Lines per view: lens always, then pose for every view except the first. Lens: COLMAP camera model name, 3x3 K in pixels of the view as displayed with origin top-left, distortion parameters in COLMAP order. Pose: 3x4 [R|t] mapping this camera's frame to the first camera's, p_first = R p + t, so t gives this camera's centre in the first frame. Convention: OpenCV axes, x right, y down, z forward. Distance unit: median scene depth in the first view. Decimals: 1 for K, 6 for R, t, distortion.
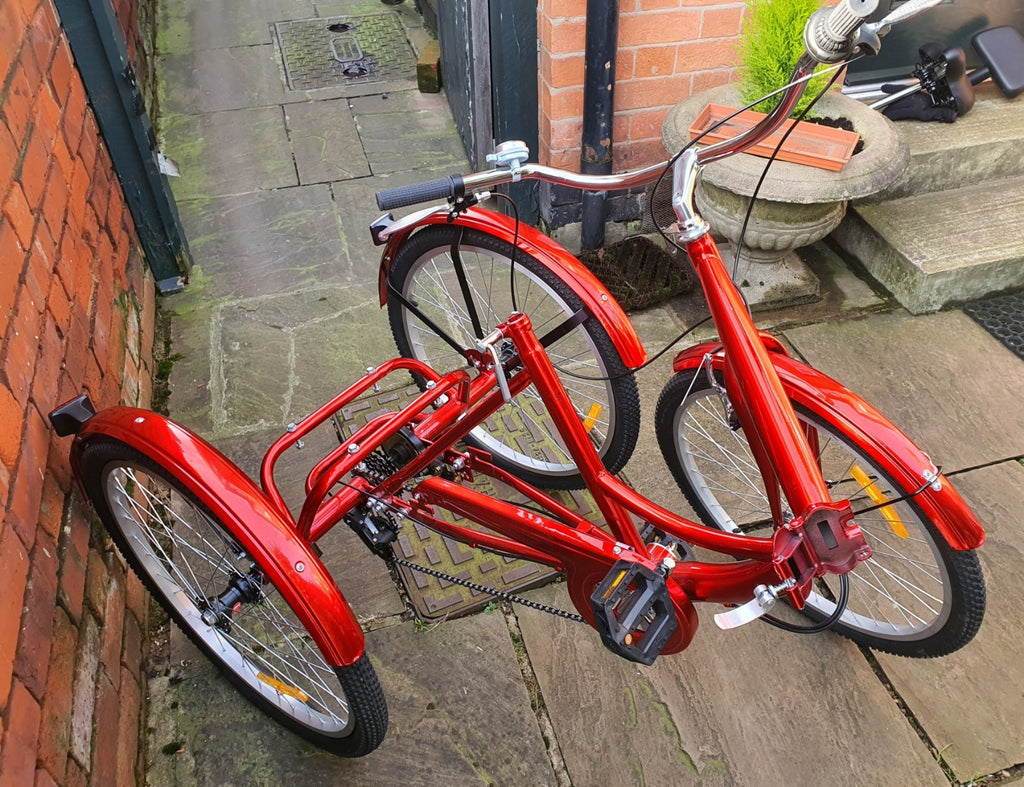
lens RADIAL K [[940.5, 0, 546.1], [0, 940.5, 348.5], [0, 0, 1]] dist [0.000700, 0.012906]
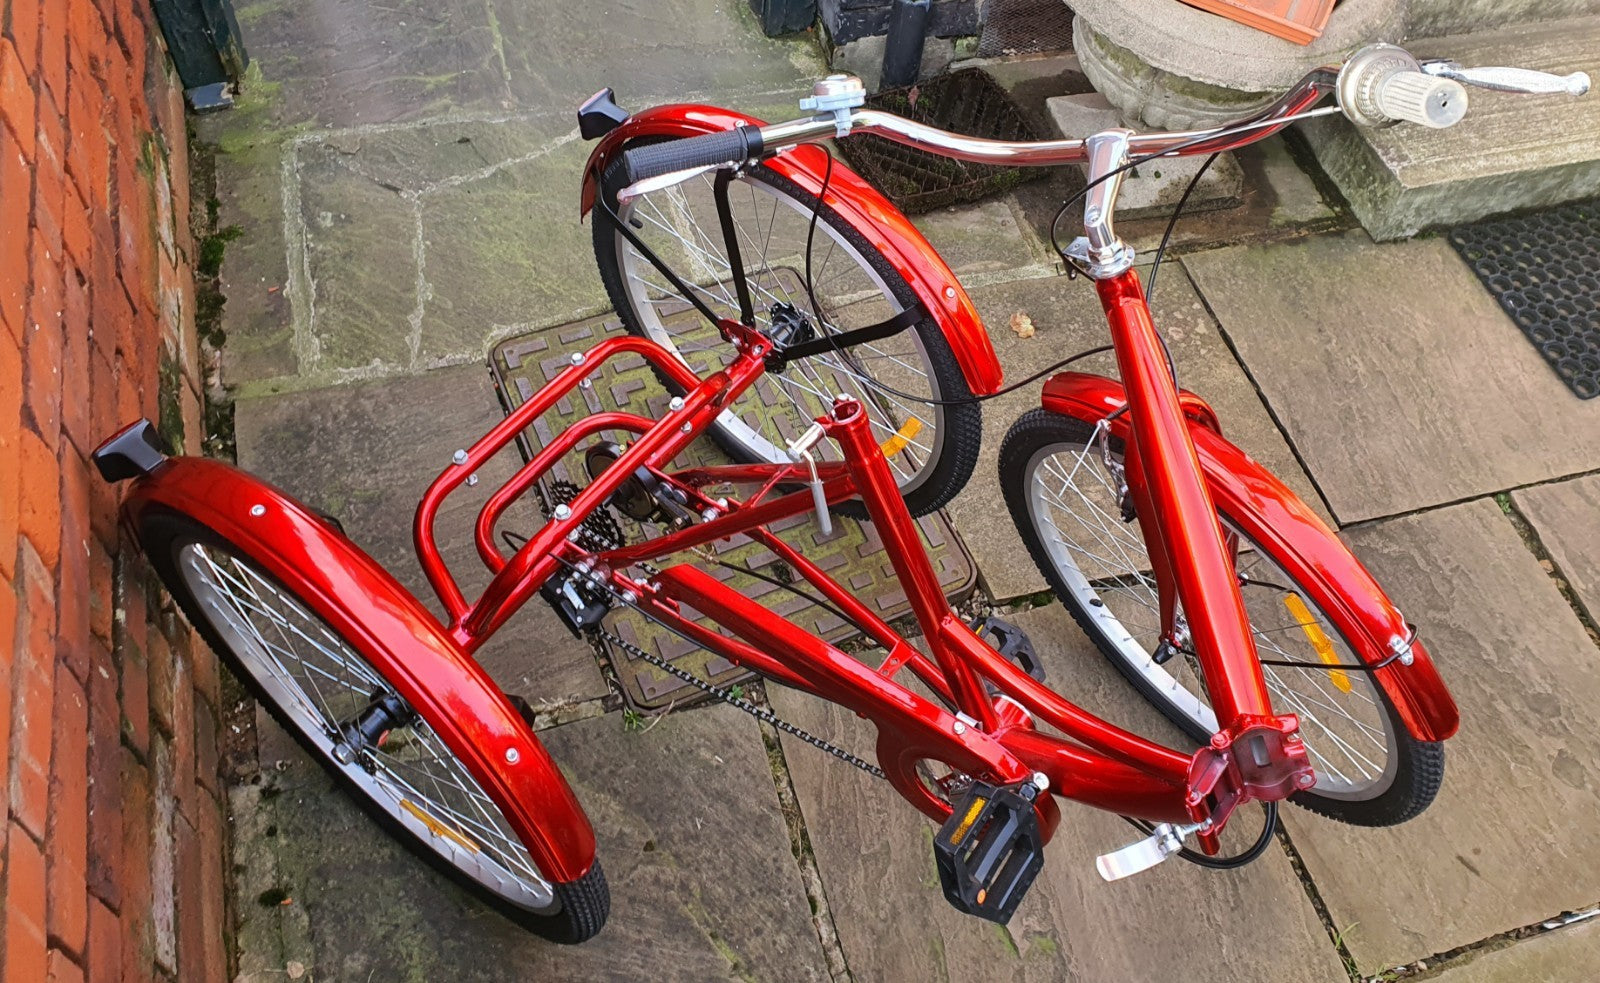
lens RADIAL K [[1496.2, 0, 865.4], [0, 1496.2, 343.3], [0, 0, 1]] dist [0.012156, -0.021922]
pose [[0.993115, 0.065513, 0.097114, -0.092304], [-0.084428, 0.974974, 0.205666, -0.220314], [-0.081210, -0.212449, 0.973792, -0.019204]]
